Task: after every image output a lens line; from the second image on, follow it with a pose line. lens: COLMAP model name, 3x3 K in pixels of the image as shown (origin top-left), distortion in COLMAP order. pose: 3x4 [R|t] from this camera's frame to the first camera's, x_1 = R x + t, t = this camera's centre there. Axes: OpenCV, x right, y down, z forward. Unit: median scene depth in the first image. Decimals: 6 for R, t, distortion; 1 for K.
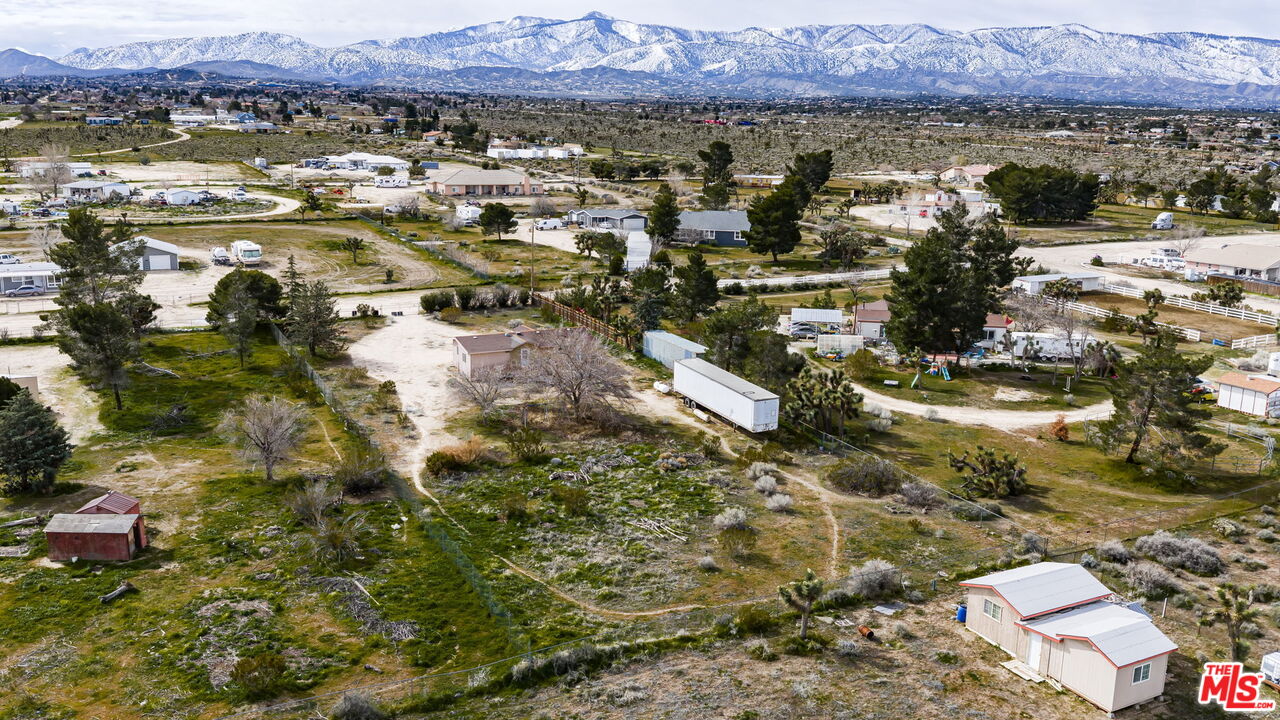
lens RADIAL K [[1052.7, 0, 640.0], [0, 1052.7, 360.0], [0, 0, 1]] dist [0.030470, -0.061771]
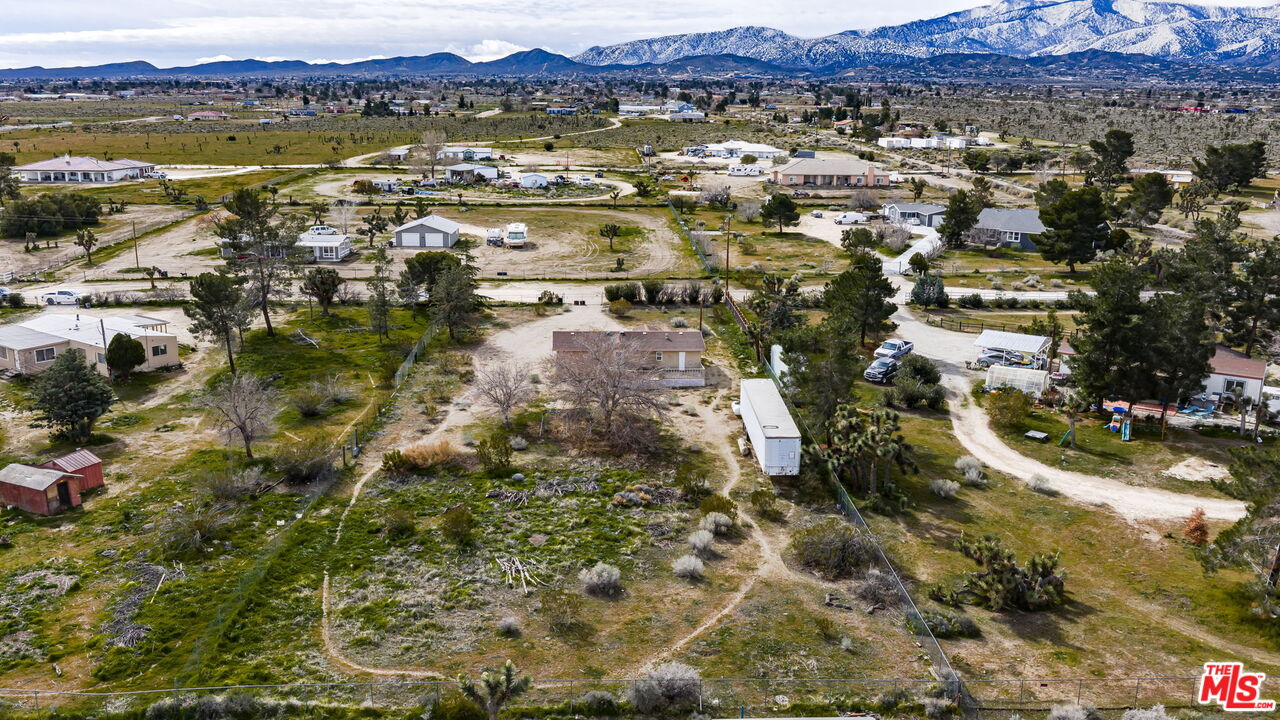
lens RADIAL K [[1052.7, 0, 640.0], [0, 1052.7, 360.0], [0, 0, 1]] dist [0.030470, -0.061771]
pose [[0.908893, 0.092696, -0.406596, 0.177077], [-0.088922, 0.995639, 0.028211, -0.018518], [0.407438, 0.010515, 0.913172, 0.100659]]
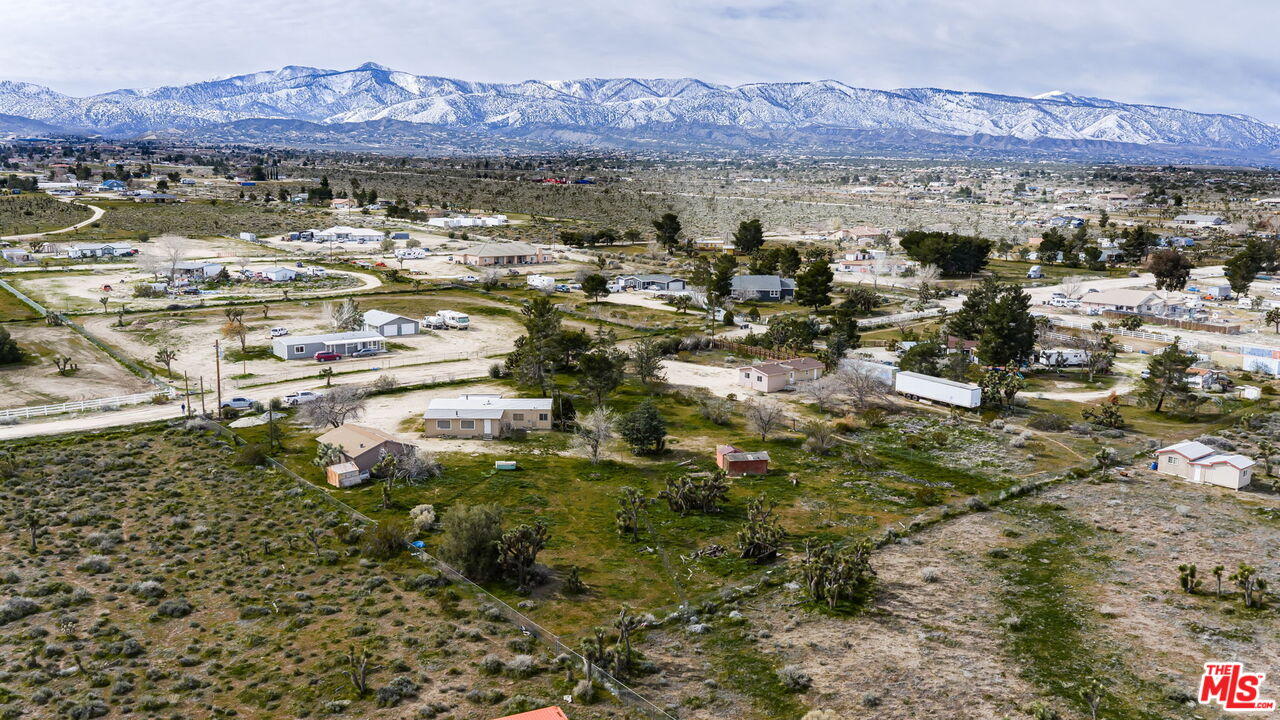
lens RADIAL K [[1052.7, 0, 640.0], [0, 1052.7, 360.0], [0, 0, 1]] dist [0.030470, -0.061771]
pose [[0.979096, -0.043803, 0.198625, -0.412969], [0.052684, 0.997824, -0.039644, 0.014752], [-0.196456, 0.049280, 0.979273, -0.346109]]
